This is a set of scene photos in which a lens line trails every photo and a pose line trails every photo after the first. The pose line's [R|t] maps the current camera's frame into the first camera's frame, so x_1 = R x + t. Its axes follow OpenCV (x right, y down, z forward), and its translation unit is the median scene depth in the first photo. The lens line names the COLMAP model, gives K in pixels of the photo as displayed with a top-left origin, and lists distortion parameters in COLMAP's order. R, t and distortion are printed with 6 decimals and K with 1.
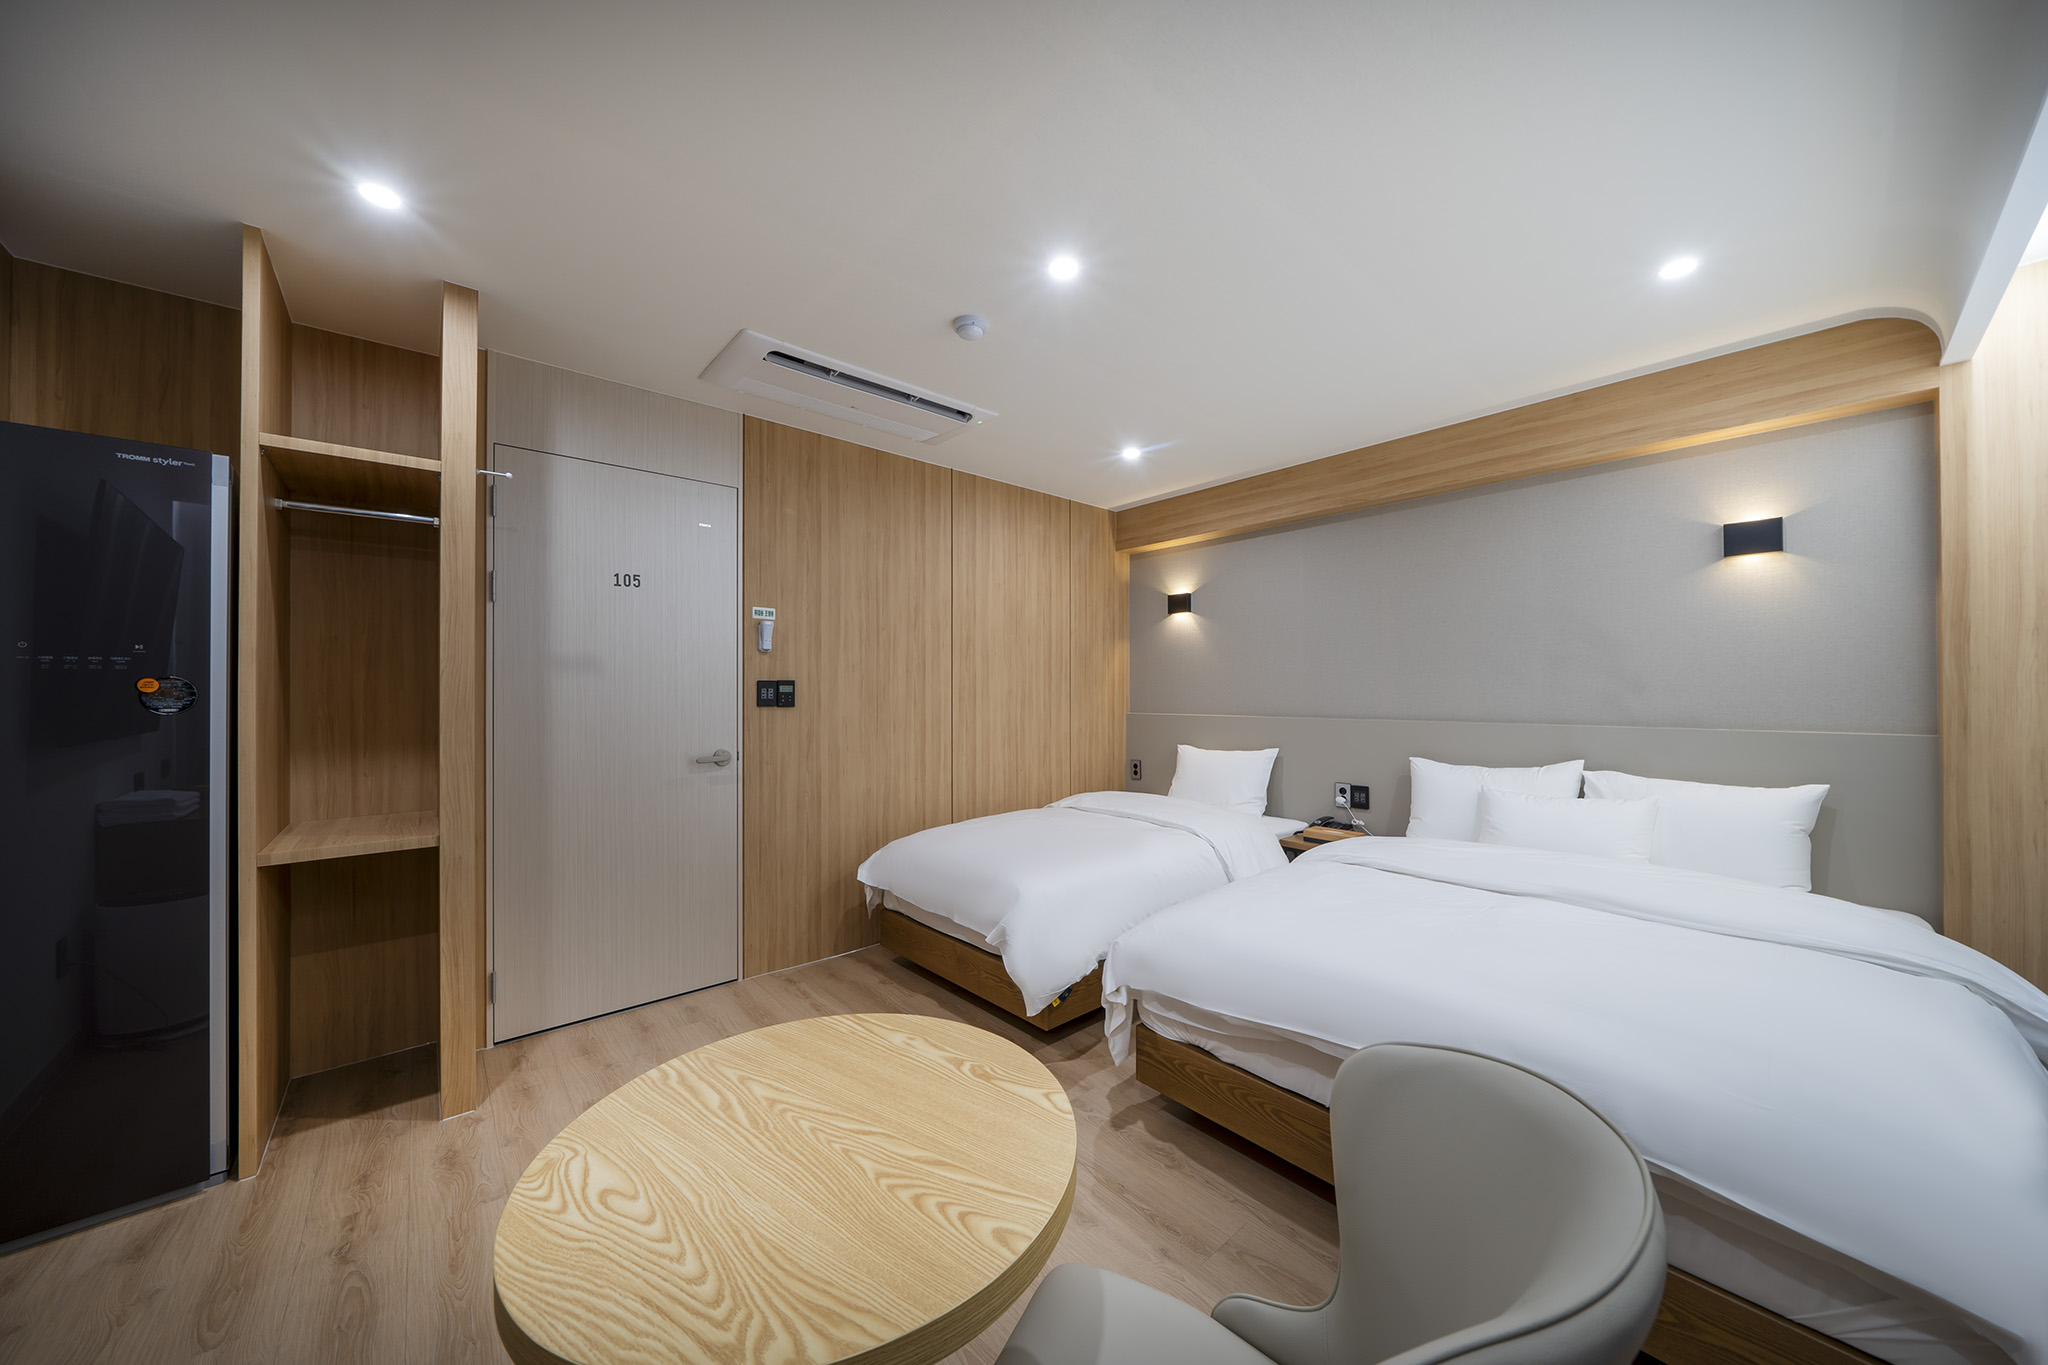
lens RADIAL K [[699.3, 0, 1025.1], [0, 699.3, 688.0], [0, 0, 1]] dist [-0.001866, 0.000098]
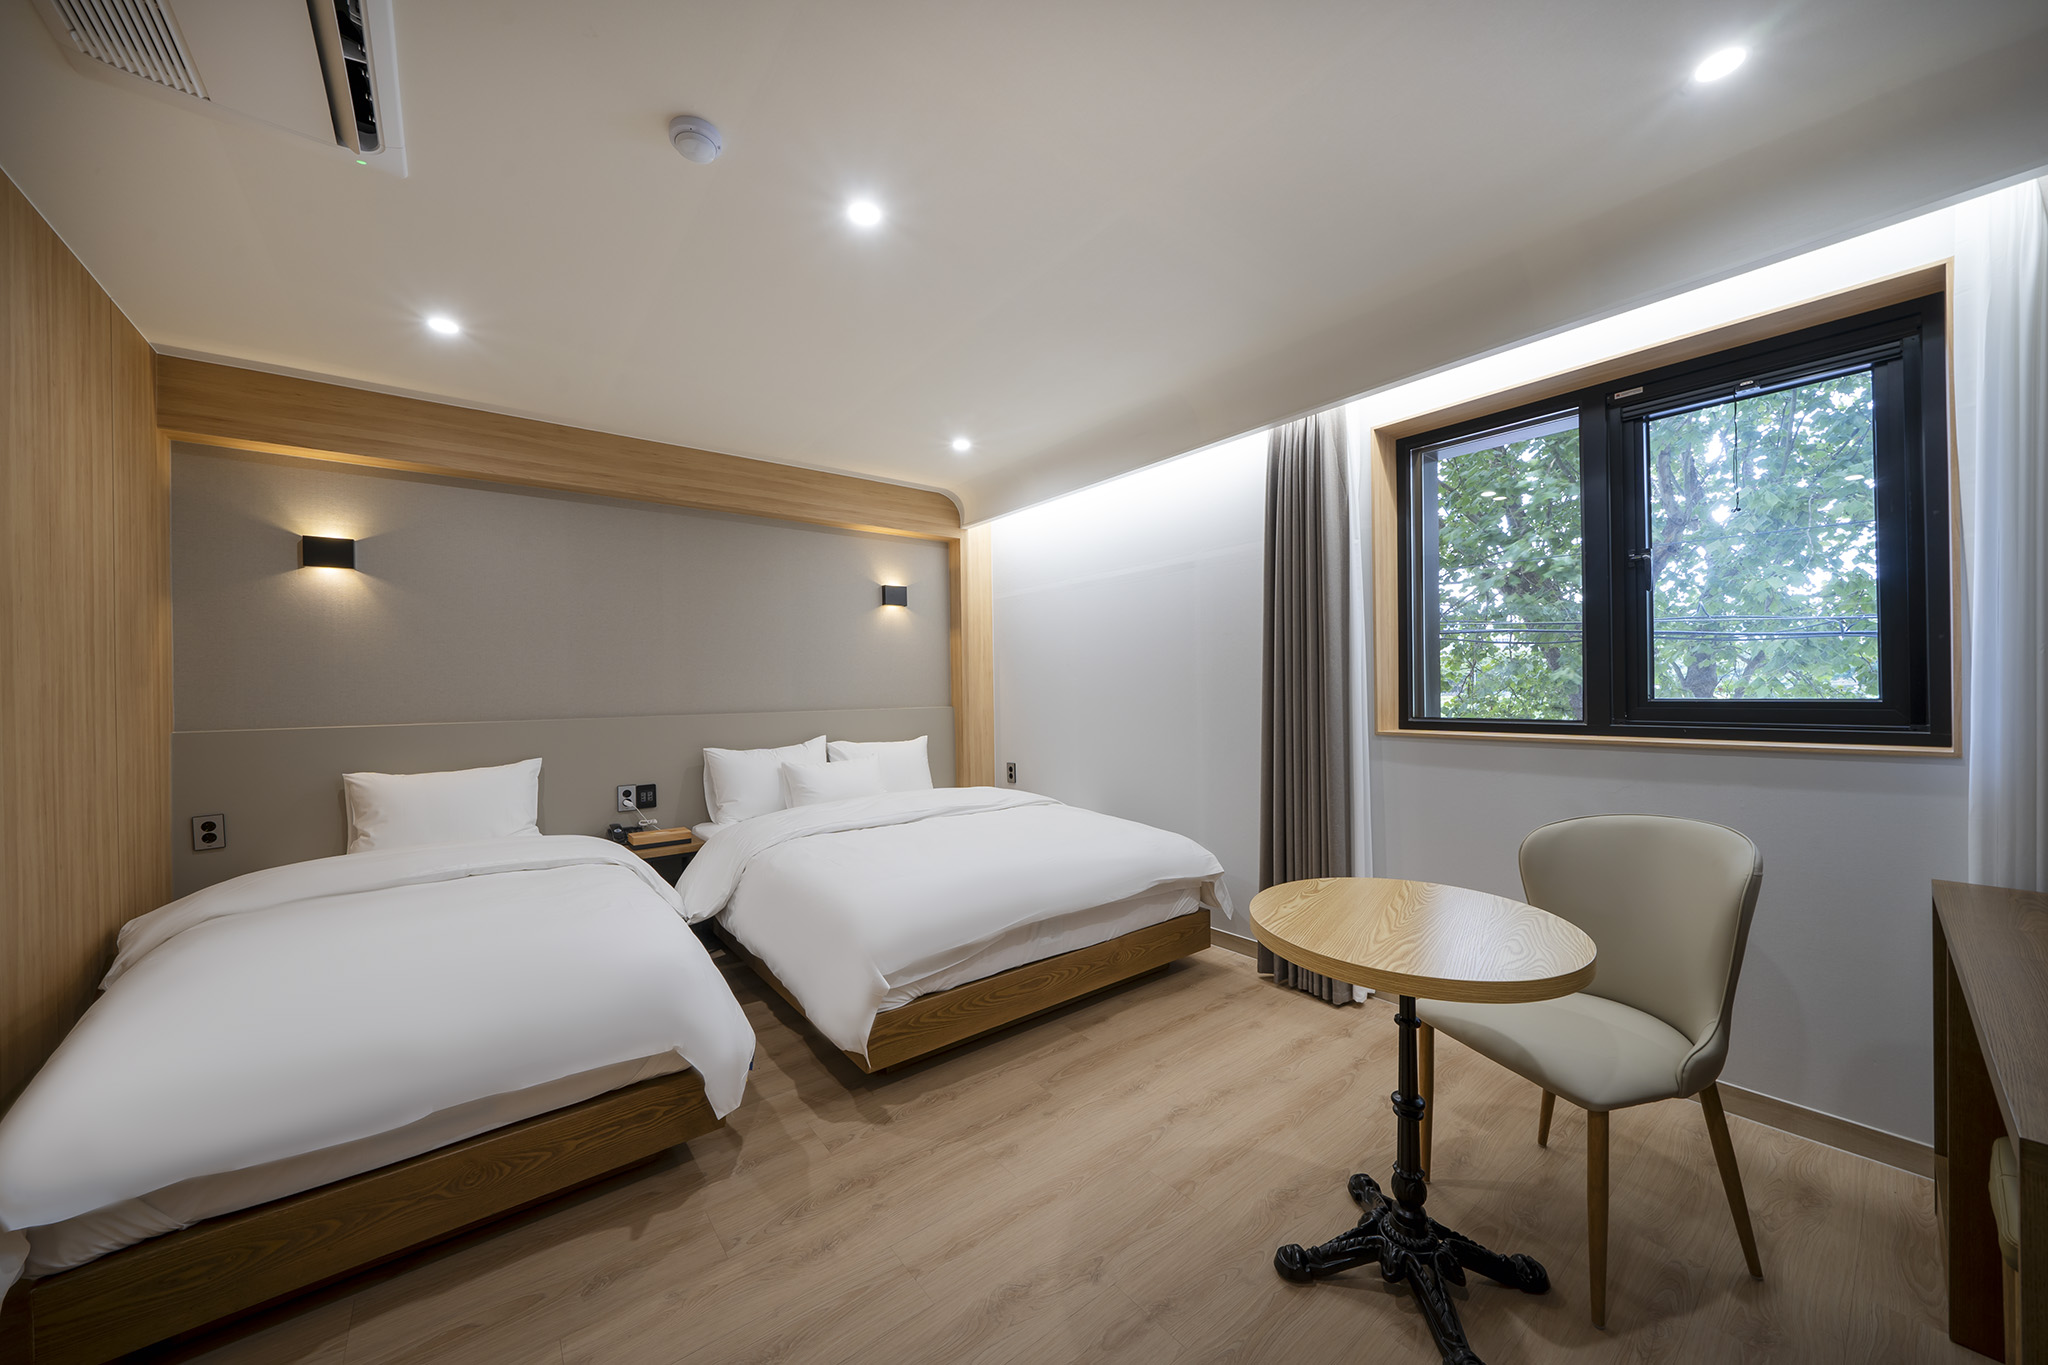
lens RADIAL K [[719.6, 0, 1012.9], [0, 719.6, 688.5], [0, 0, 1]] dist [-0.006489, -0.000027]
pose [[0.057162, 0.001882, 0.998363, -0.463818], [0.010920, 0.999937, -0.002510, 0.013032], [-0.998305, 0.011045, 0.057138, 0.406295]]
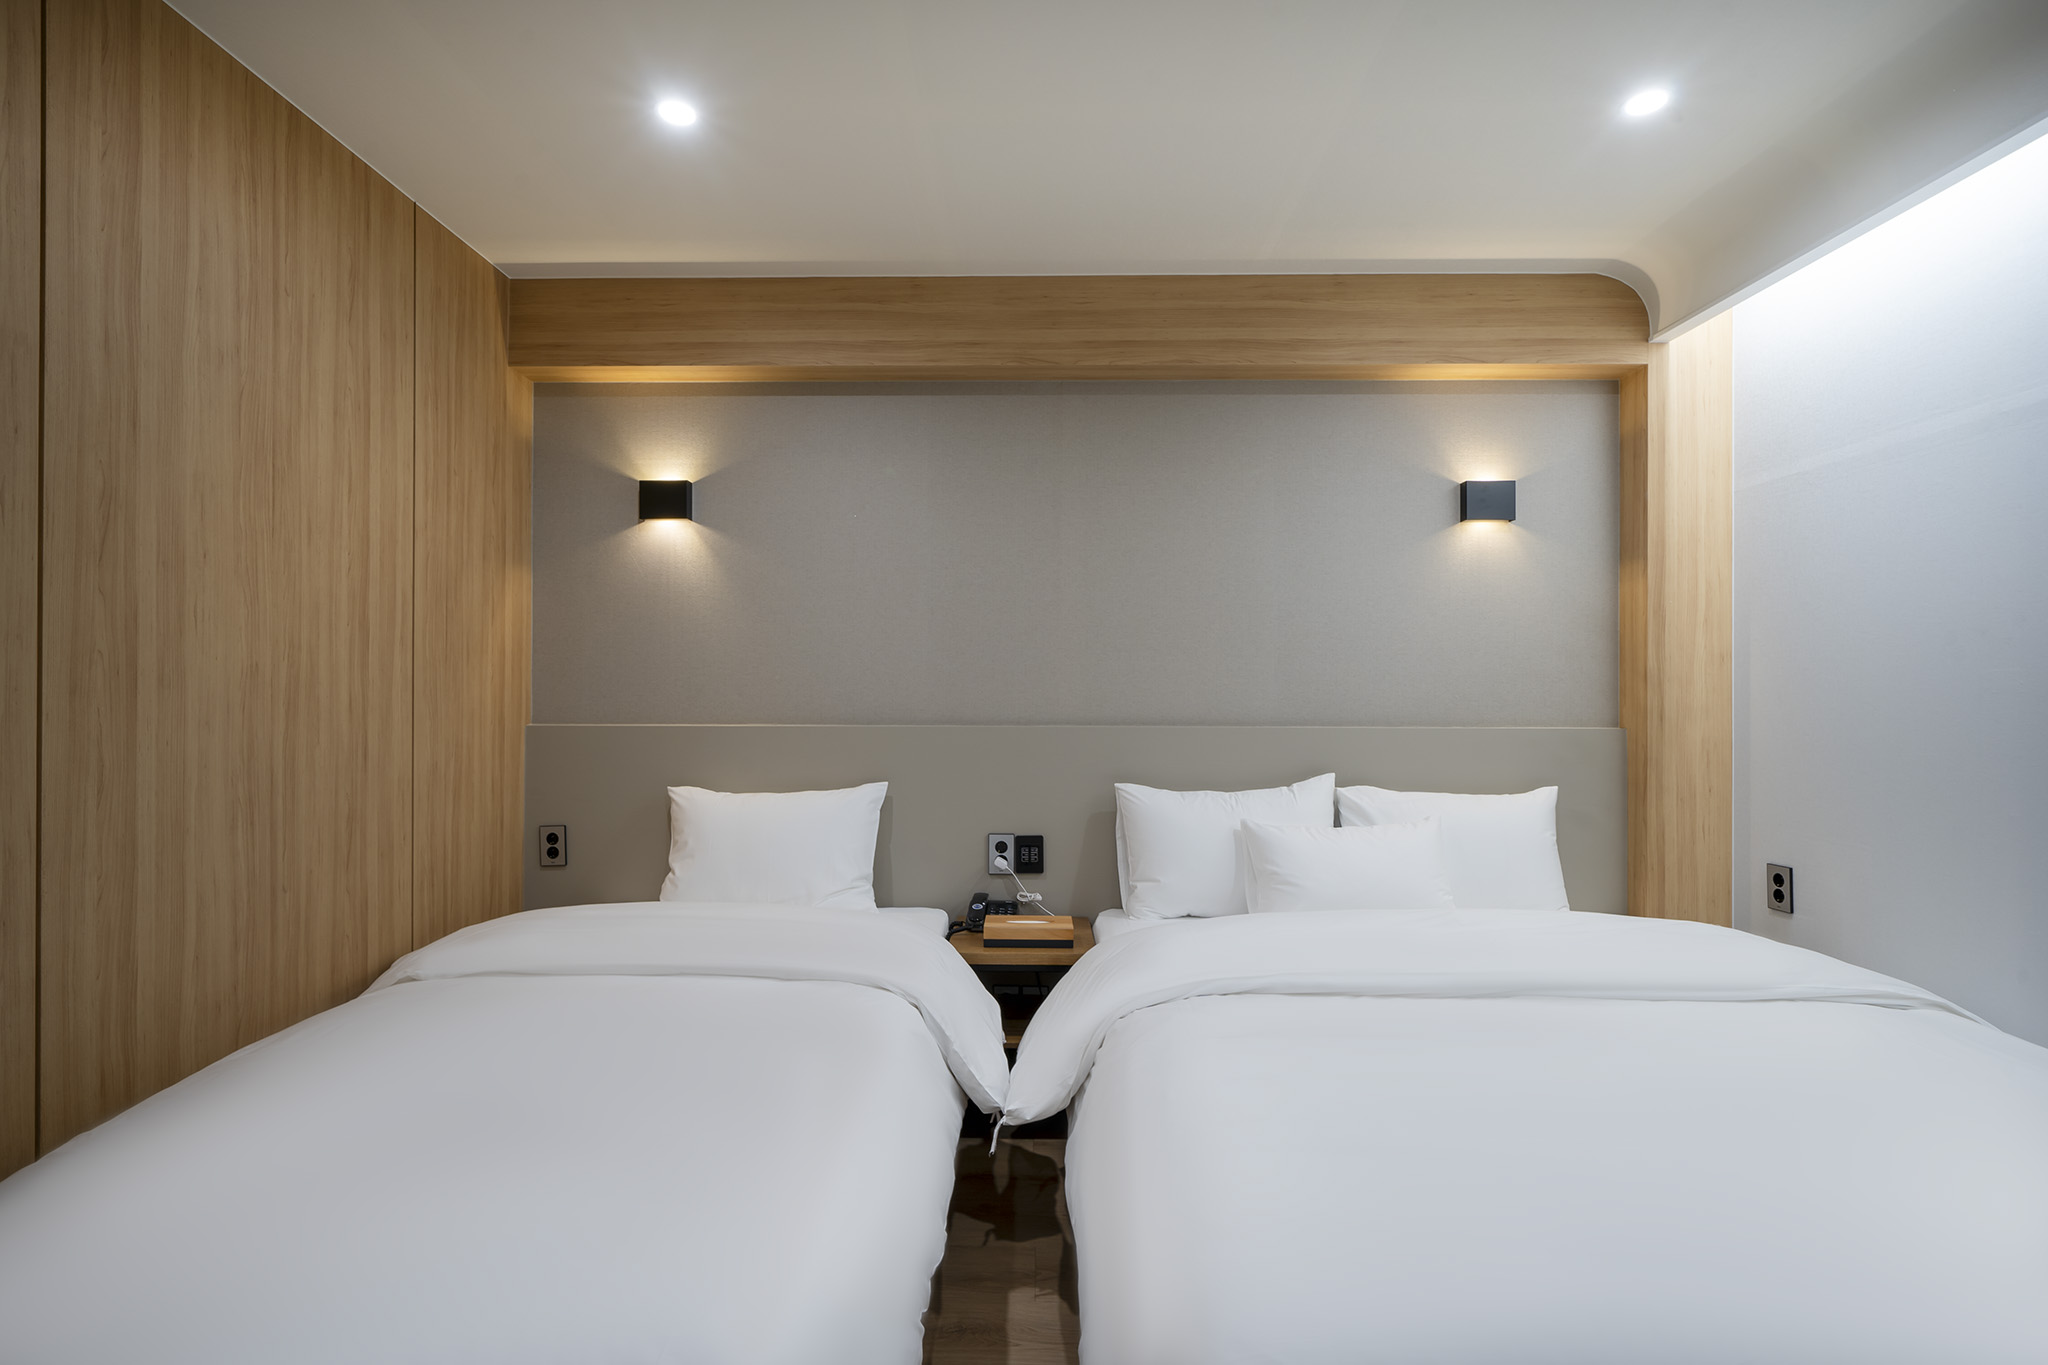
lens RADIAL K [[944.2, 0, 1024.7], [0, 944.2, 688.2], [0, 0, 1]] dist [0.000638, -0.000067]
pose [[0.665939, 0.006407, 0.745978, -0.126546], [-0.008188, 0.999966, -0.001278, 0.012567], [-0.745961, -0.005257, 0.665969, 0.433234]]
